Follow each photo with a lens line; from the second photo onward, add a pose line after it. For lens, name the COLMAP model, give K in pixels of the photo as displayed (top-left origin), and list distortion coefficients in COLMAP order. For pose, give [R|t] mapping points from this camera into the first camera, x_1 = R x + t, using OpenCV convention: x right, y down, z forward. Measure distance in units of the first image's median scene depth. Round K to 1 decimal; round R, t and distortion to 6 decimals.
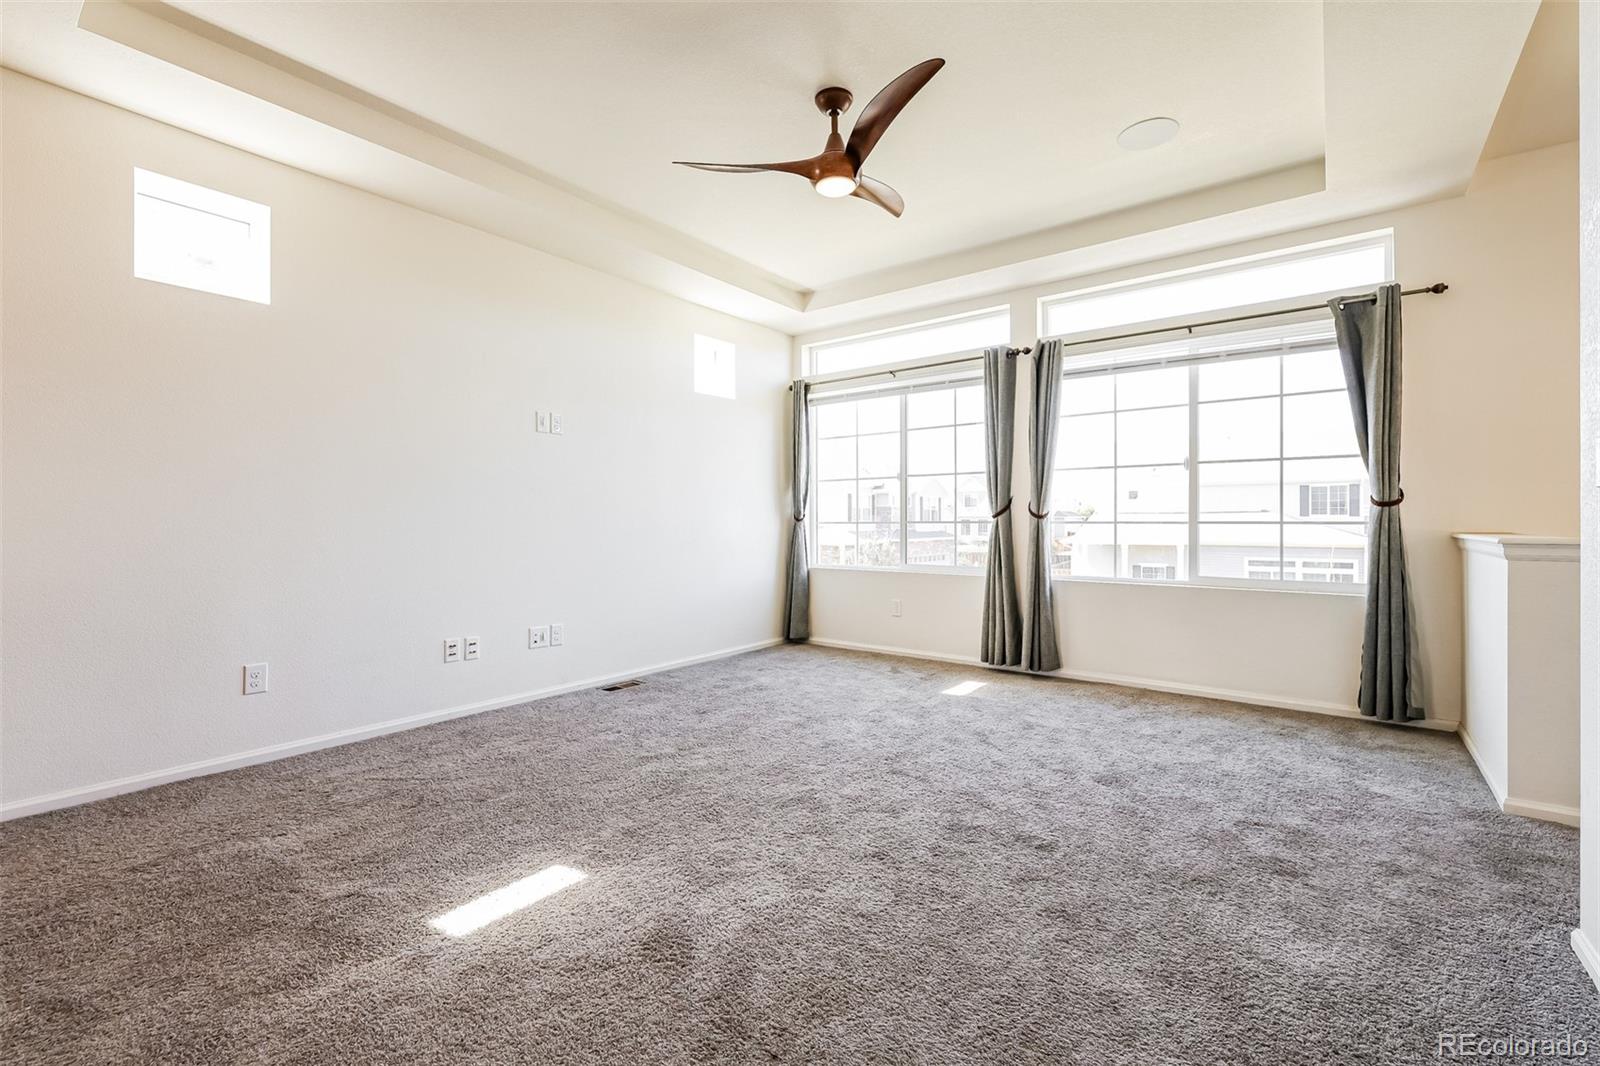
lens RADIAL K [[677.6, 0, 795.9], [0, 677.6, 523.5], [0, 0, 1]] dist [-0.004569, 0.001141]
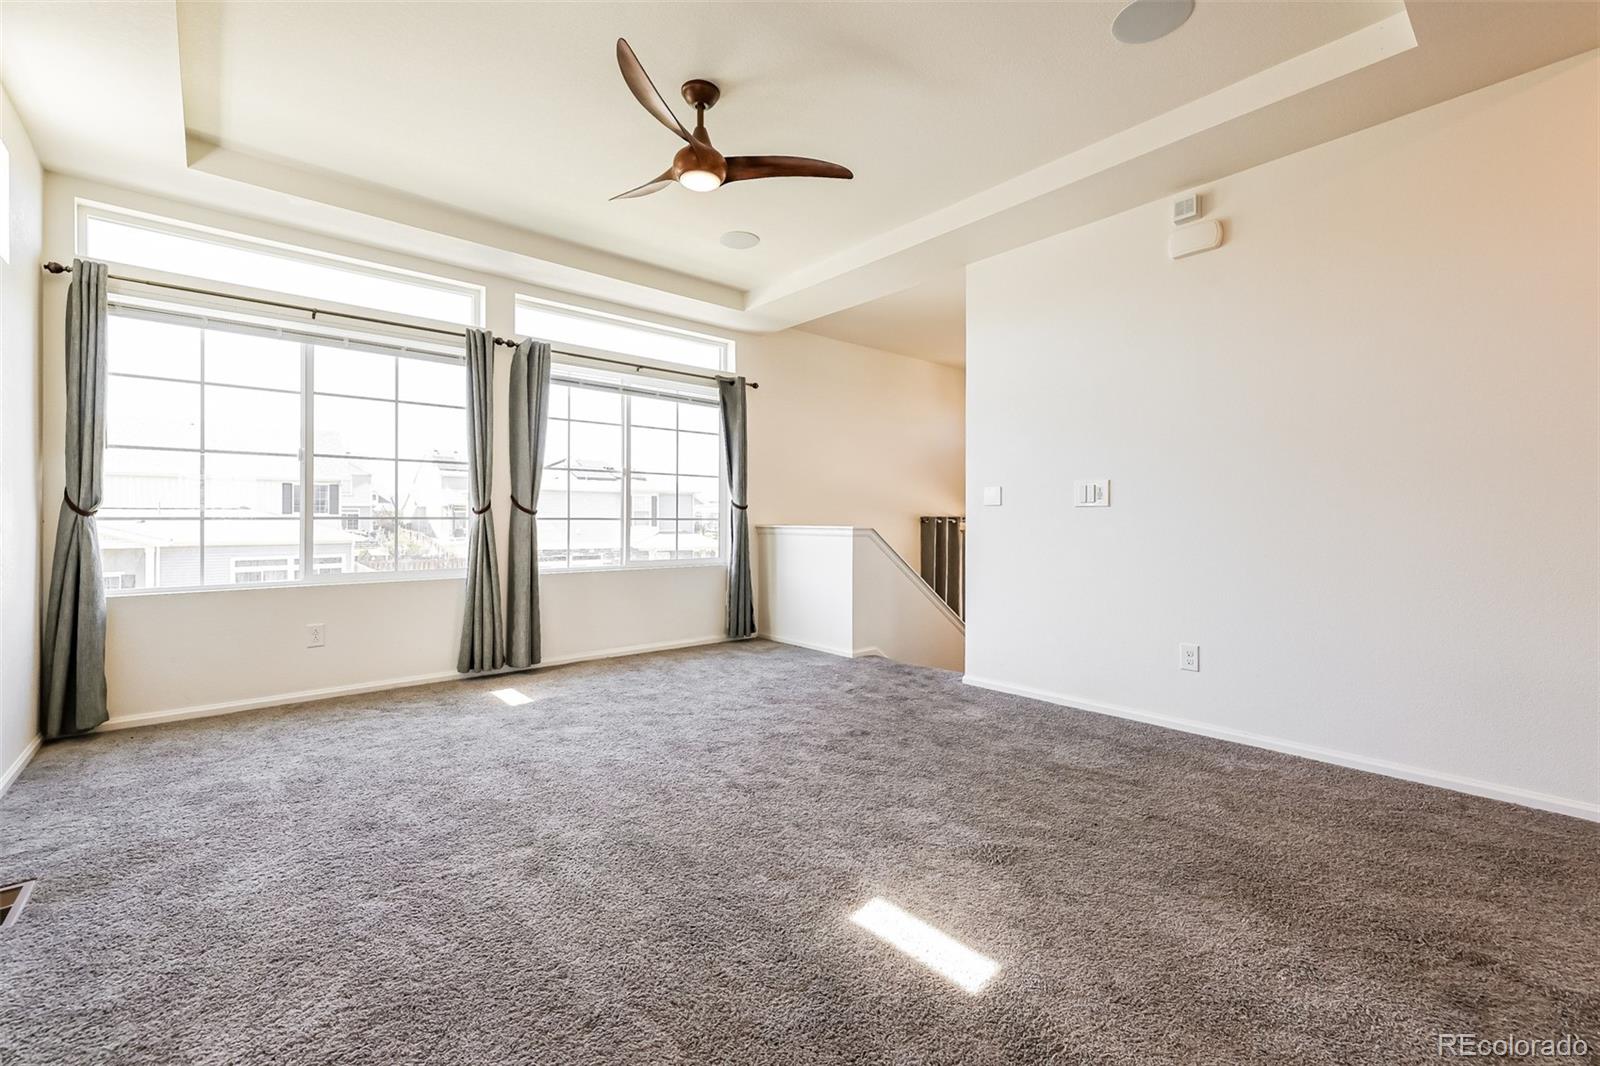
lens RADIAL K [[677.6, 0, 790.8], [0, 677.6, 523.1], [0, 0, 1]] dist [-0.004569, 0.001141]
pose [[0.193603, -0.003375, 0.981074, -0.653637], [0.000116, 0.999994, 0.003418, 0.002282], [-0.981080, -0.000548, 0.193602, 0.494512]]
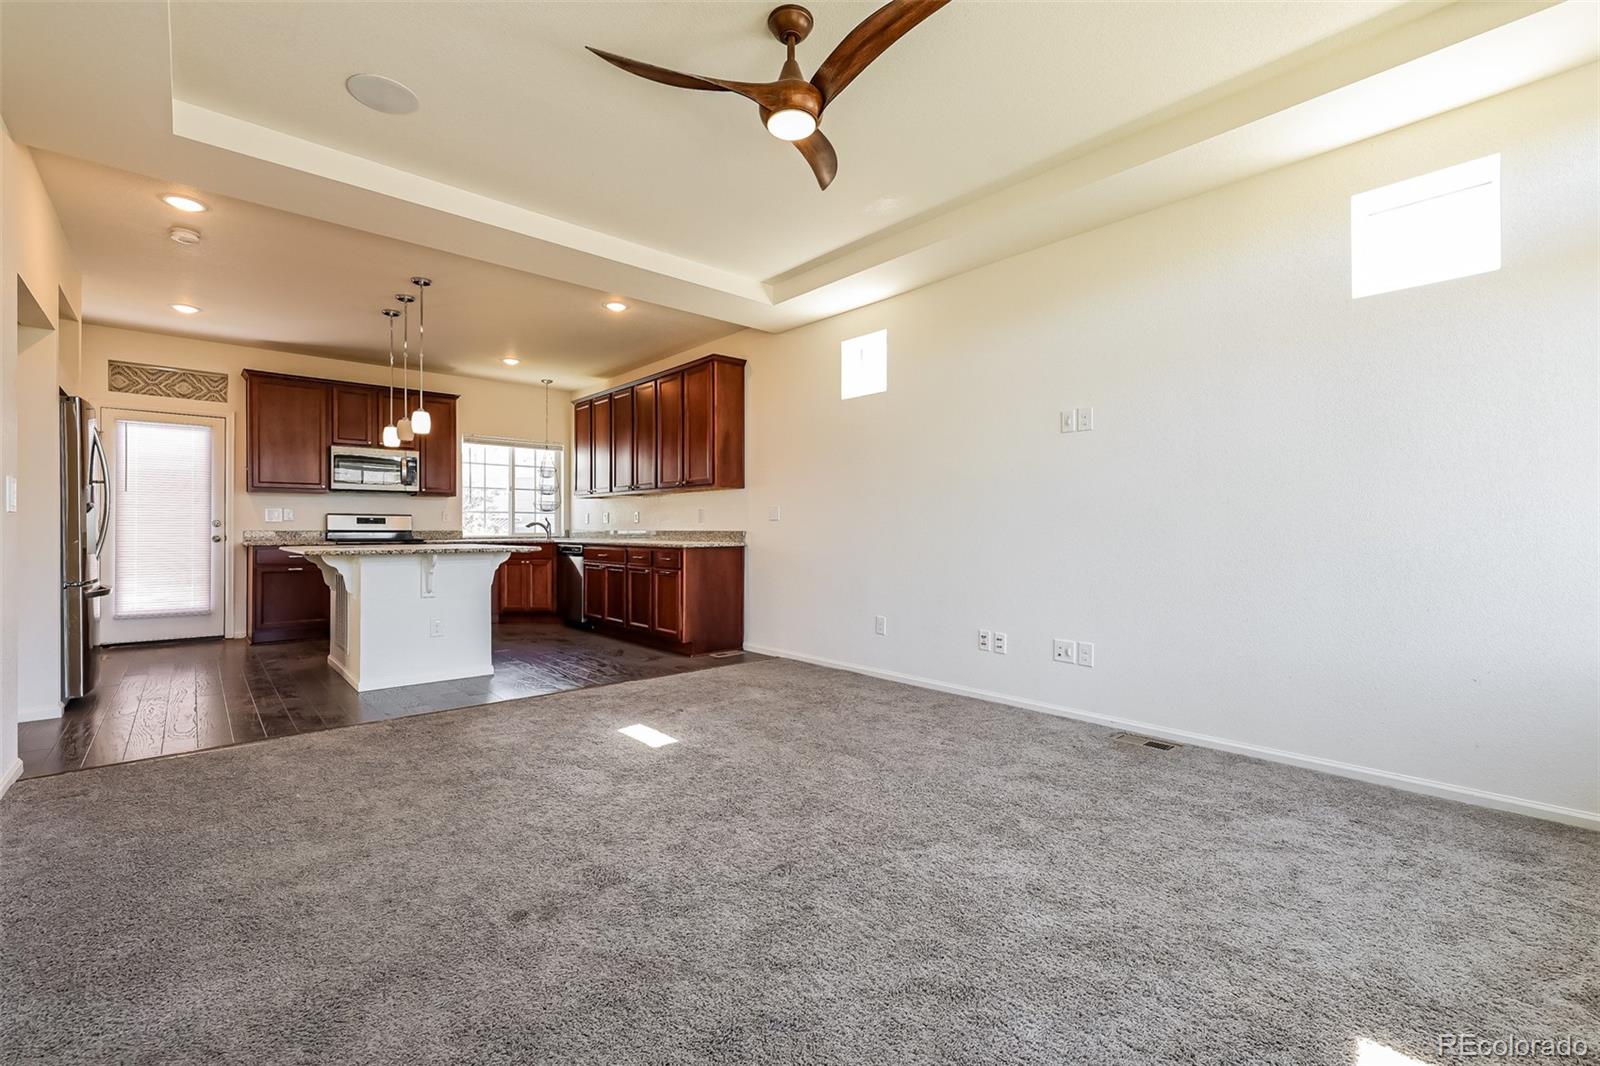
lens RADIAL K [[677.6, 0, 796.0], [0, 677.6, 529.6], [0, 0, 1]] dist [-0.004569, 0.001141]
pose [[-0.166756, 0.004889, -0.985986, 0.647268], [-0.003283, 0.999979, 0.005514, -0.005495], [0.985993, 0.004156, -0.166737, 0.837425]]
